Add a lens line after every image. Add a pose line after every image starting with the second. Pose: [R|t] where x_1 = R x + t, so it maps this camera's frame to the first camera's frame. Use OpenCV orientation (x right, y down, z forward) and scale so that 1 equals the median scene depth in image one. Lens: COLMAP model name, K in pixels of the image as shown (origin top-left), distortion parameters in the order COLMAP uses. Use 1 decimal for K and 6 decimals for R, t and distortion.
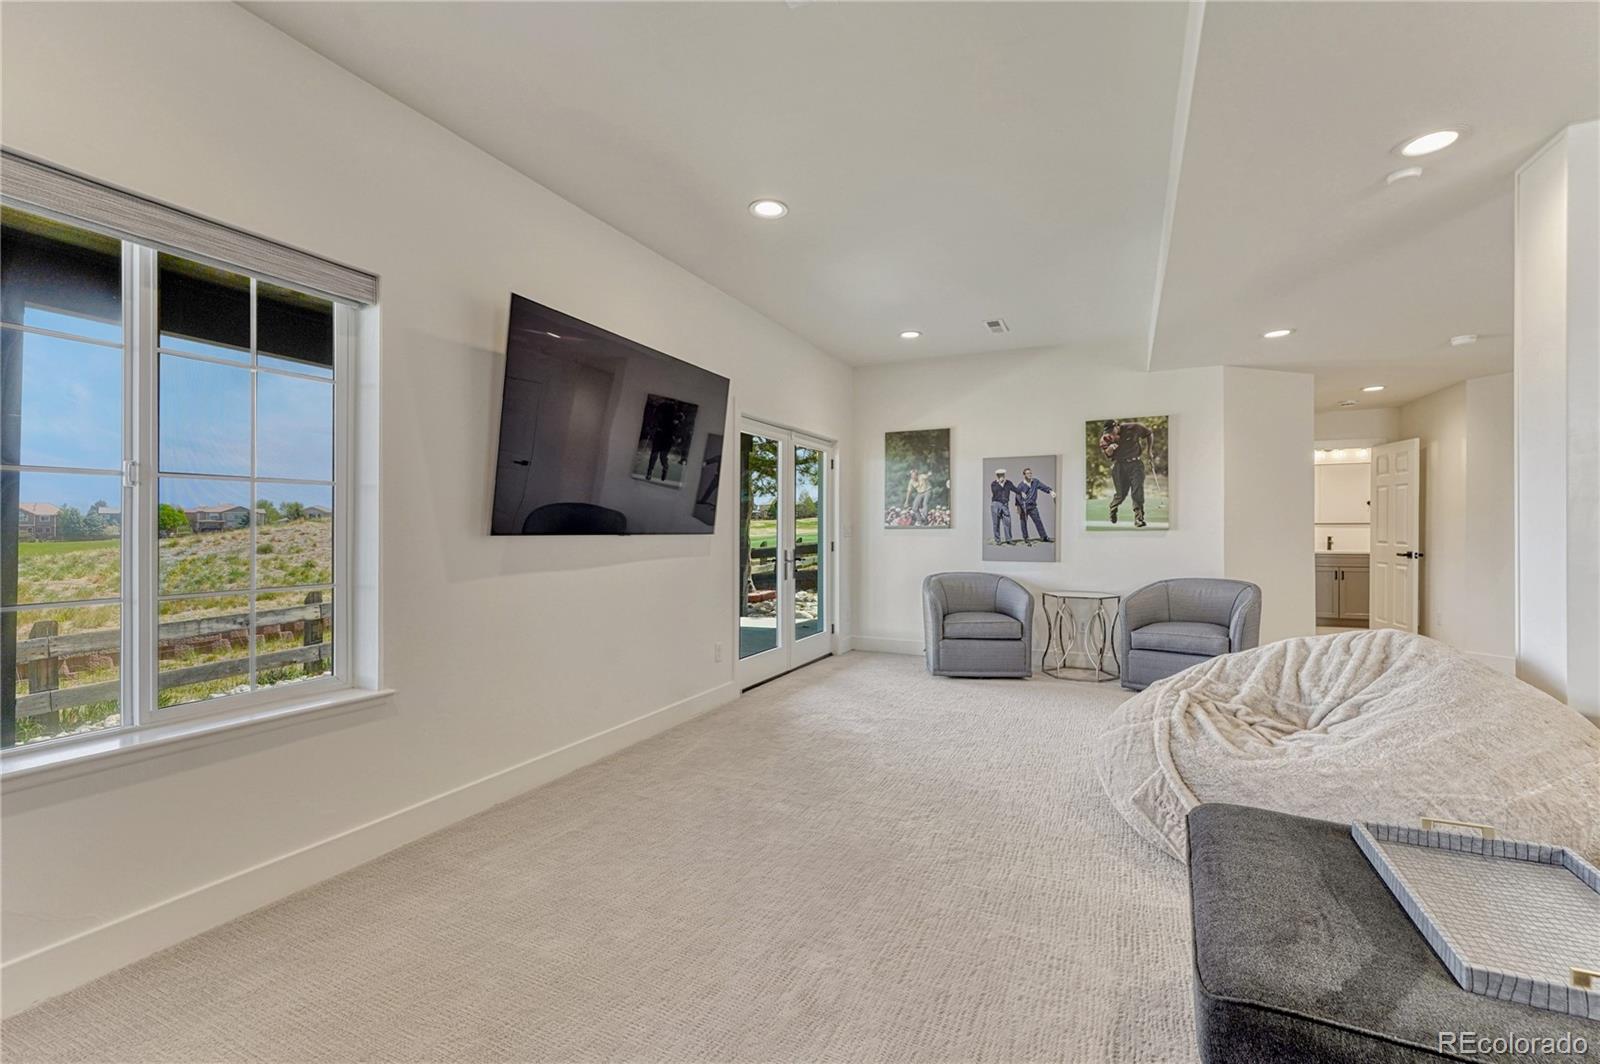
lens RADIAL K [[683.9, 0, 800.0], [0, 683.9, 532.0], [0, 0, 1]] dist [-0.000331, -0.000075]
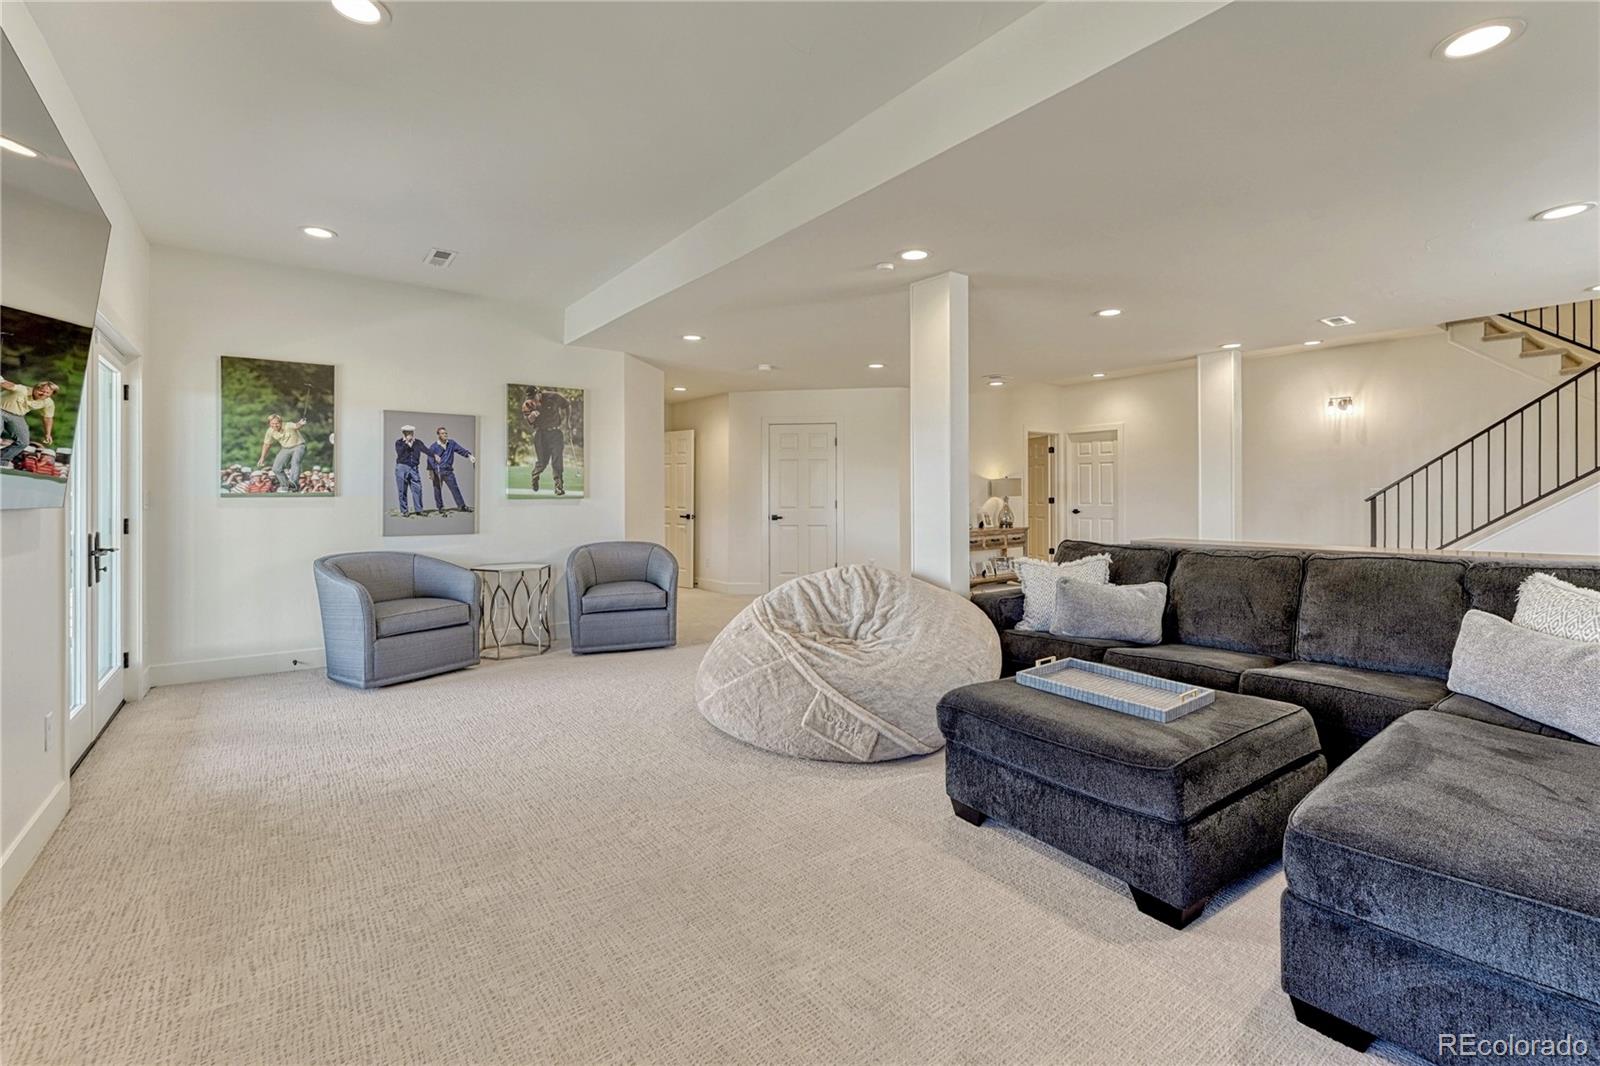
lens RADIAL K [[711.9, 0, 796.6], [0, 711.9, 494.5], [0, 0, 1]] dist [0.000309, -0.000014]
pose [[0.466359, 0.003440, 0.884589, -0.267338], [0.005377, 0.999963, -0.006724, 0.000535], [-0.884579, 0.007893, 0.466323, 0.187646]]
